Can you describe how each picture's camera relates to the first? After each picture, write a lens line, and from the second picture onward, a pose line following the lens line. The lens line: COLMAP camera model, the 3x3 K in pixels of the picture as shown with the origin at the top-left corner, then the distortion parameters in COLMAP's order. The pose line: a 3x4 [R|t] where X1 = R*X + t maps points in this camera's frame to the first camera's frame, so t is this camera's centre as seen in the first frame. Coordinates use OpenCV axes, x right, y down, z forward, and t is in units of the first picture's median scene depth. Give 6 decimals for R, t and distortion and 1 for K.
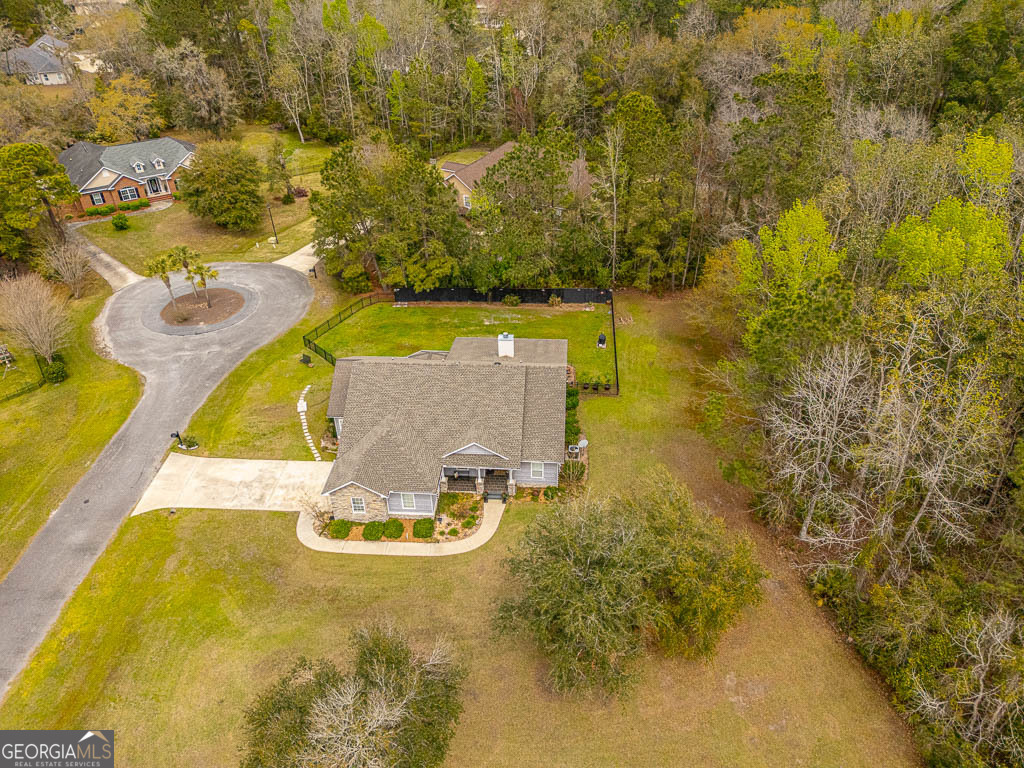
lens RADIAL K [[749.4, 0, 512.0], [0, 749.4, 384.0], [0, 0, 1]] dist [0.097563, -0.094718]
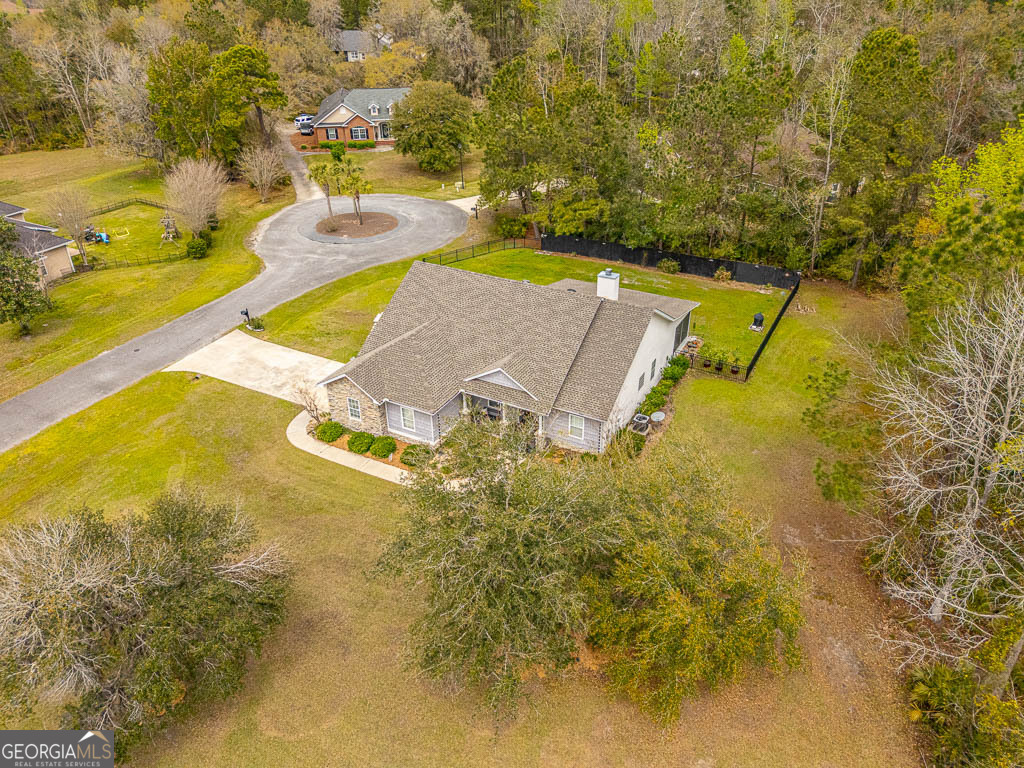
lens RADIAL K [[749.4, 0, 512.0], [0, 749.4, 384.0], [0, 0, 1]] dist [0.097563, -0.094718]
pose [[0.911364, 0.213408, -0.351956, 0.188836], [-0.235885, 0.971538, -0.021715, 0.085045], [0.337305, 0.102812, 0.935765, 0.211165]]
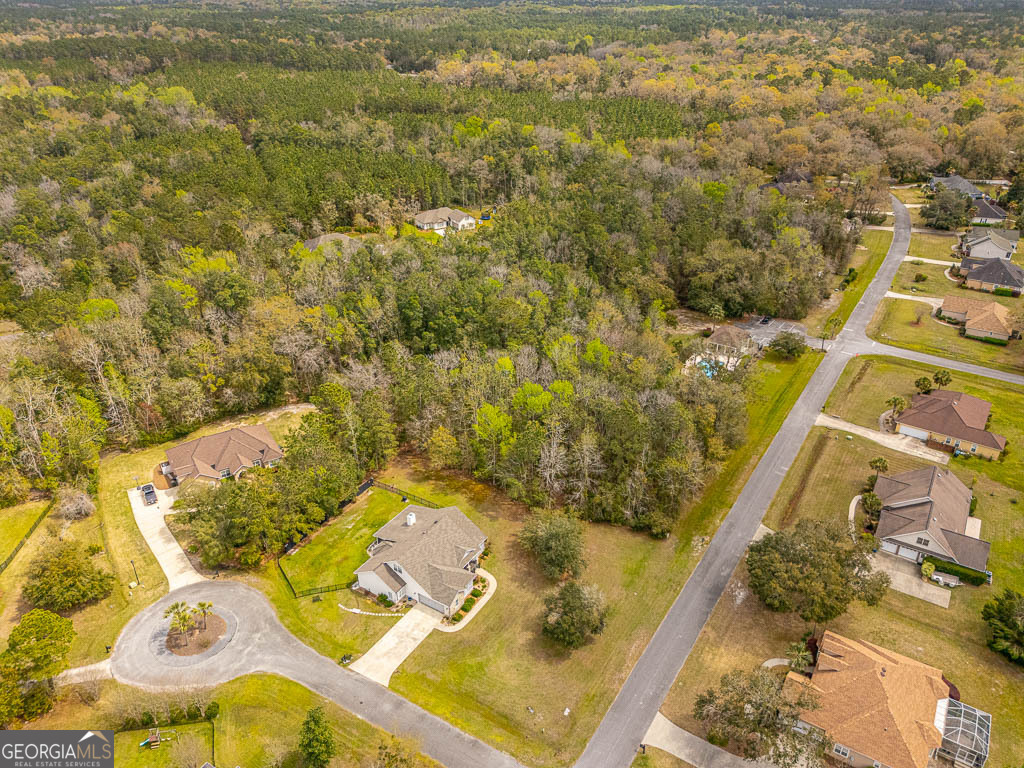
lens RADIAL K [[749.4, 0, 512.0], [0, 749.4, 384.0], [0, 0, 1]] dist [0.097563, -0.094718]
pose [[0.467200, -0.397009, 0.790005, -1.262501], [0.494608, 0.857983, 0.138666, -0.480720], [-0.732863, 0.325958, 0.597213, -0.512510]]
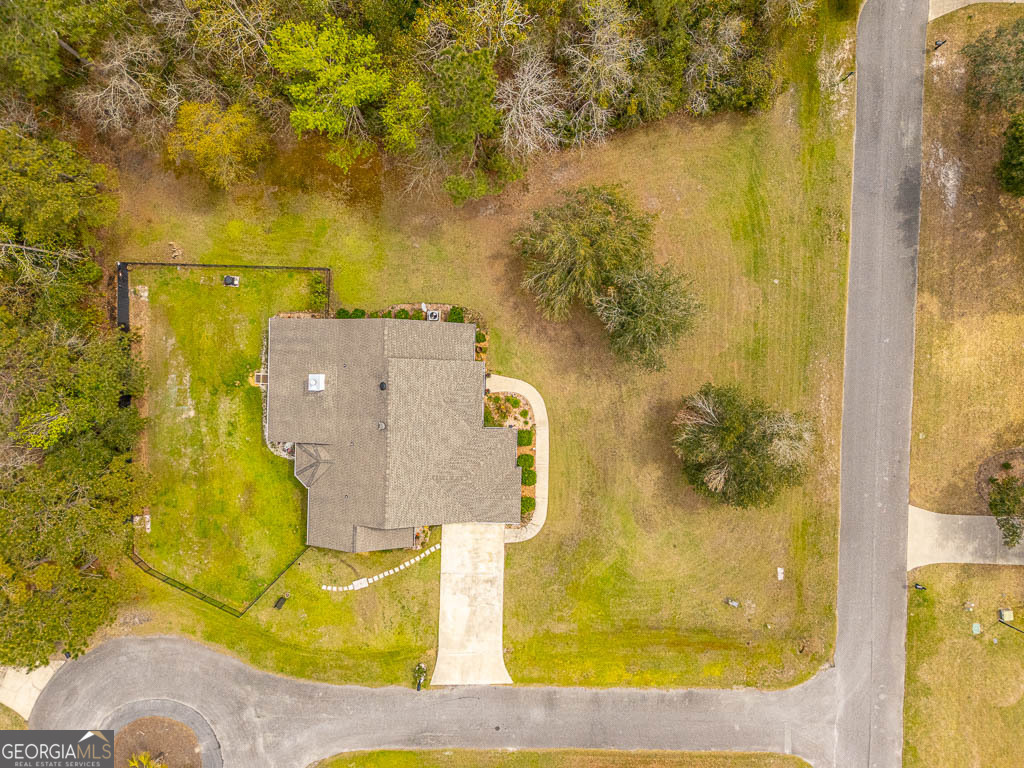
lens RADIAL K [[749.4, 0, 512.0], [0, 749.4, 384.0], [0, 0, 1]] dist [0.097563, -0.094718]
pose [[-0.051411, -0.998646, 0.007924, -0.028511], [0.578087, -0.023288, 0.815643, -0.640374], [-0.814354, 0.046514, 0.578501, 0.227177]]
